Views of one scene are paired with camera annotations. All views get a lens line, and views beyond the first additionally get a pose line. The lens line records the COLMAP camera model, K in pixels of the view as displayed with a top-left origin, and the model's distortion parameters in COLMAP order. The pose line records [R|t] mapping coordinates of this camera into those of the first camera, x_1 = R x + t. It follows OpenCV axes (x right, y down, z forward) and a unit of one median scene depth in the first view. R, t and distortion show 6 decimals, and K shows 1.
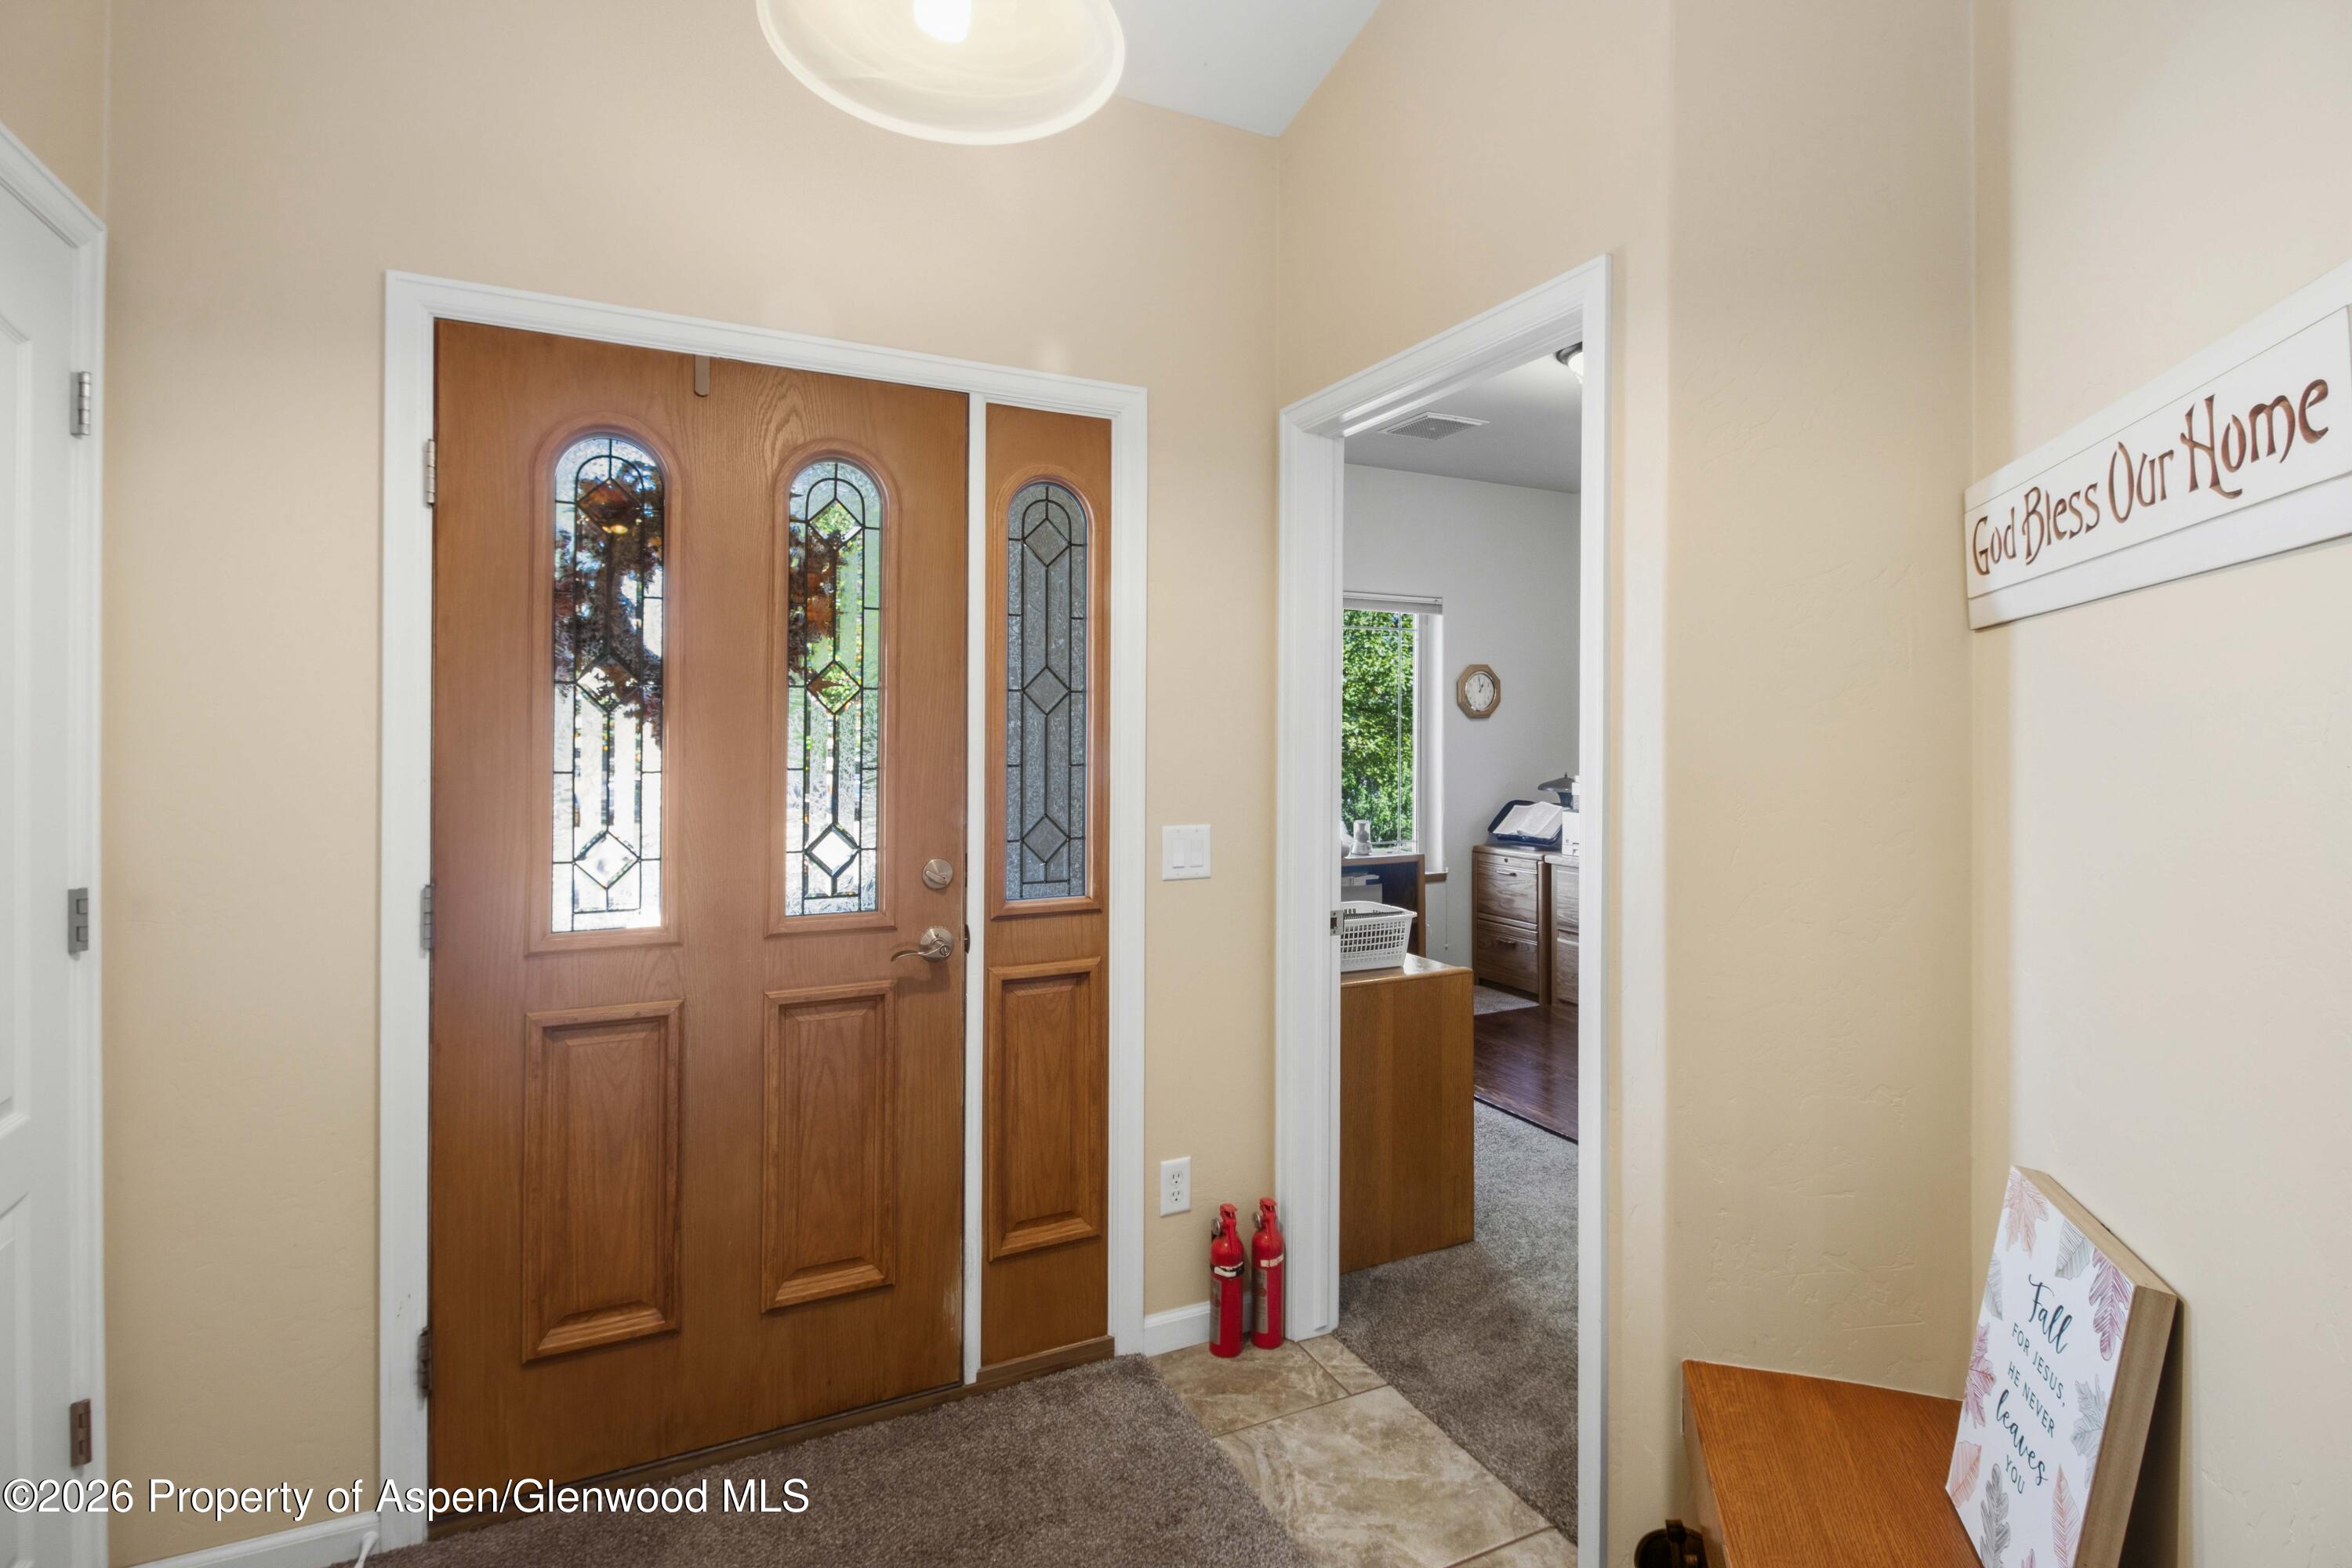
lens RADIAL K [[1129.8, 0, 1188.0], [0, 1129.8, 720.5], [0, 0, 1]] dist [-0.008715, -0.003988]
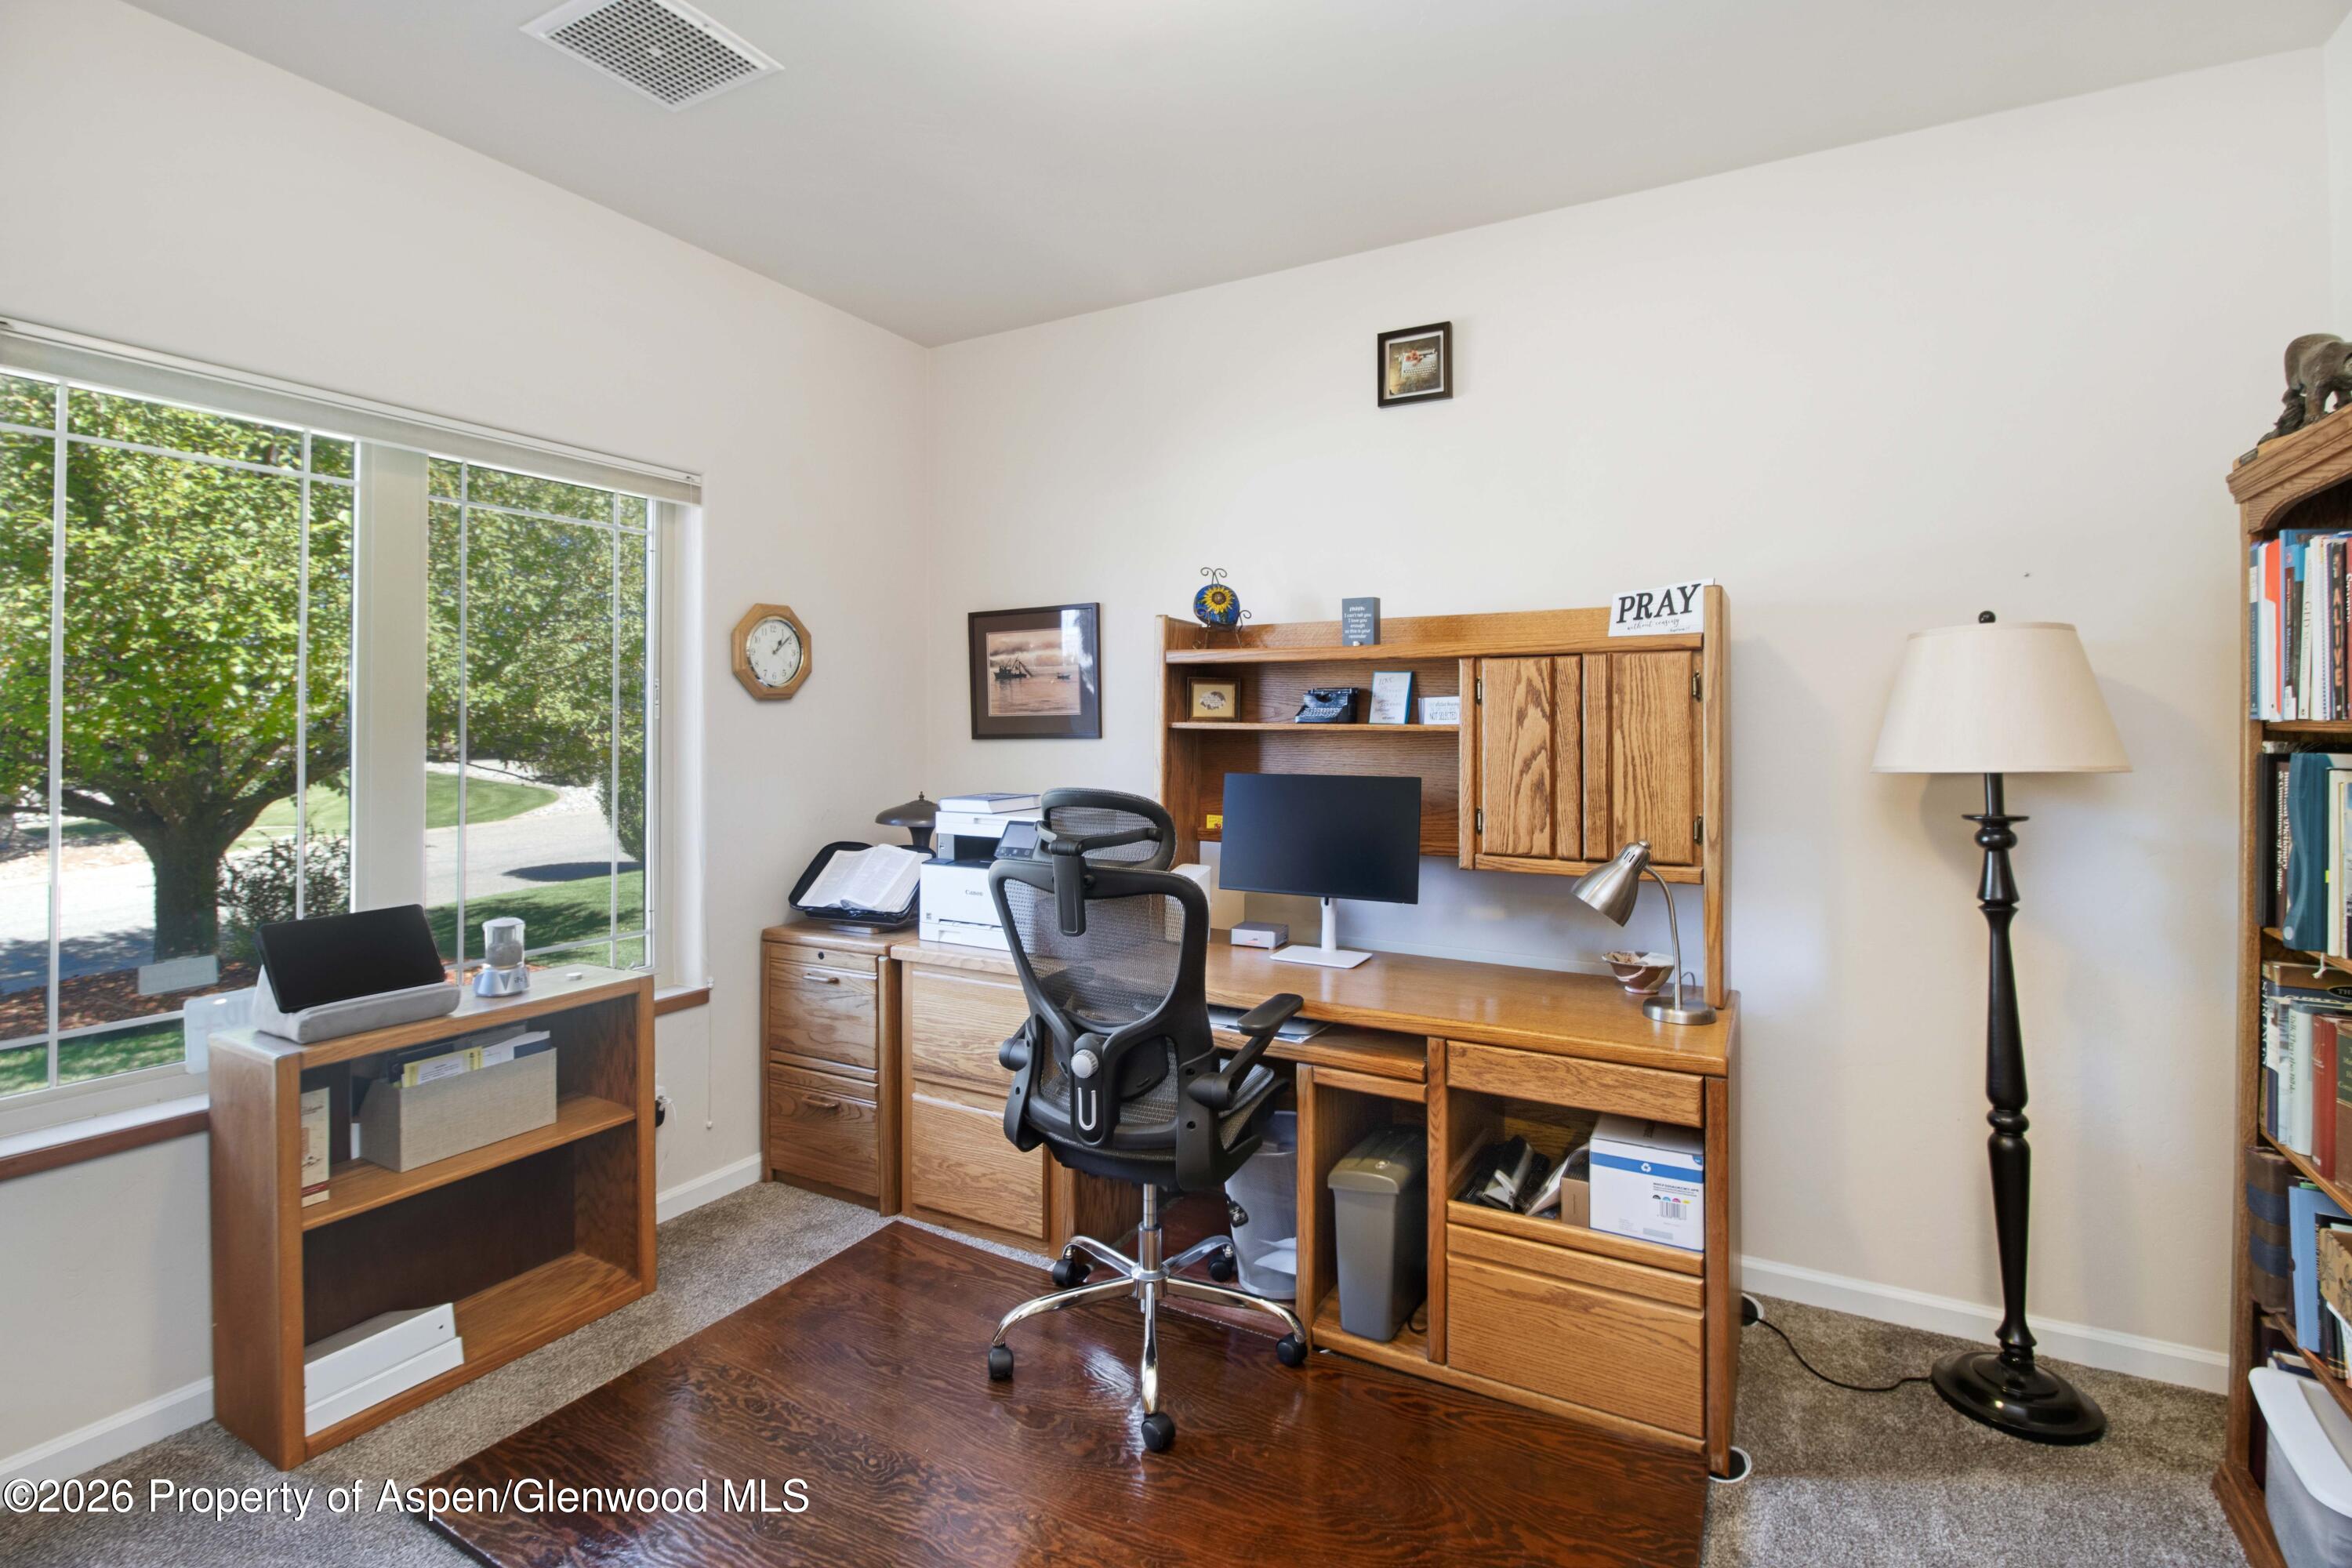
lens RADIAL K [[1129.8, 0, 1163.8], [0, 1129.8, 722.5], [0, 0, 1]] dist [-0.008715, -0.003988]
pose [[0.841528, 0.000271, 0.540214, 0.123911], [-0.005152, 0.999958, 0.007525, 0.004009], [-0.540189, -0.009116, 0.841494, 0.443490]]
